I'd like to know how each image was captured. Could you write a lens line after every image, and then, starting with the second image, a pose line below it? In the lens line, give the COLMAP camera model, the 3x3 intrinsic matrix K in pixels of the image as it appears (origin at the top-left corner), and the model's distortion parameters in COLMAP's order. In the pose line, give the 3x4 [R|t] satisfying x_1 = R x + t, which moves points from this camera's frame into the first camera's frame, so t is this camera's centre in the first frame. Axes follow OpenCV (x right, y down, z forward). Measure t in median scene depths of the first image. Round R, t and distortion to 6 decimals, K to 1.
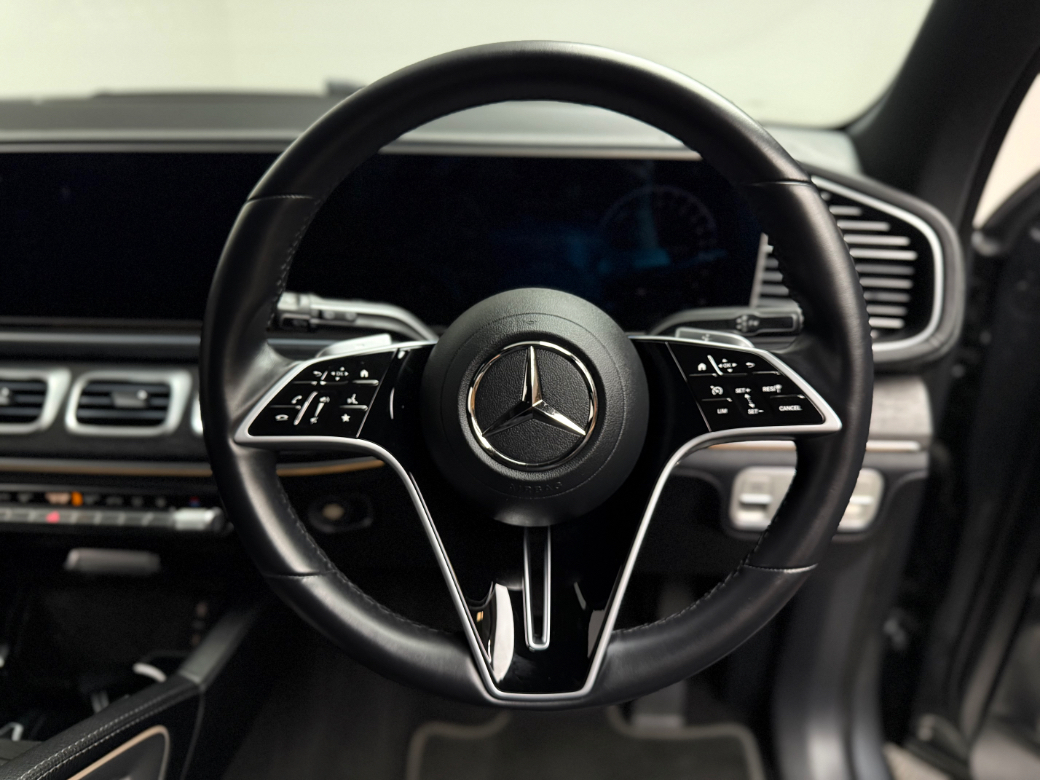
lens RADIAL K [[739.3, 0, 520.0], [0, 739.3, 390.0], [0, 0, 1]] dist [0.035447, -0.001464]
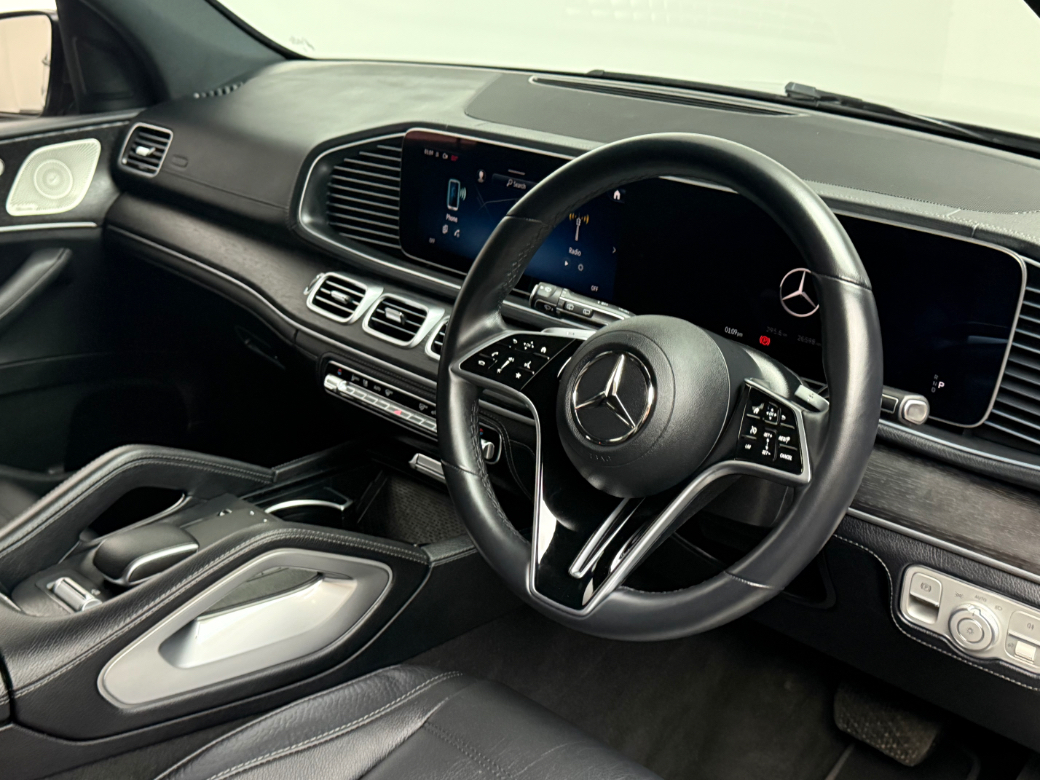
lens RADIAL K [[1205.5, 0, 520.0], [0, 1205.5, 390.0], [0, 0, 1]] dist [-0.004468, -0.001709]
pose [[0.748896, 0.258233, -0.610304, 1.154017], [-0.290713, 0.955625, 0.047615, -0.044830], [0.595517, 0.141764, 0.790735, -0.786858]]
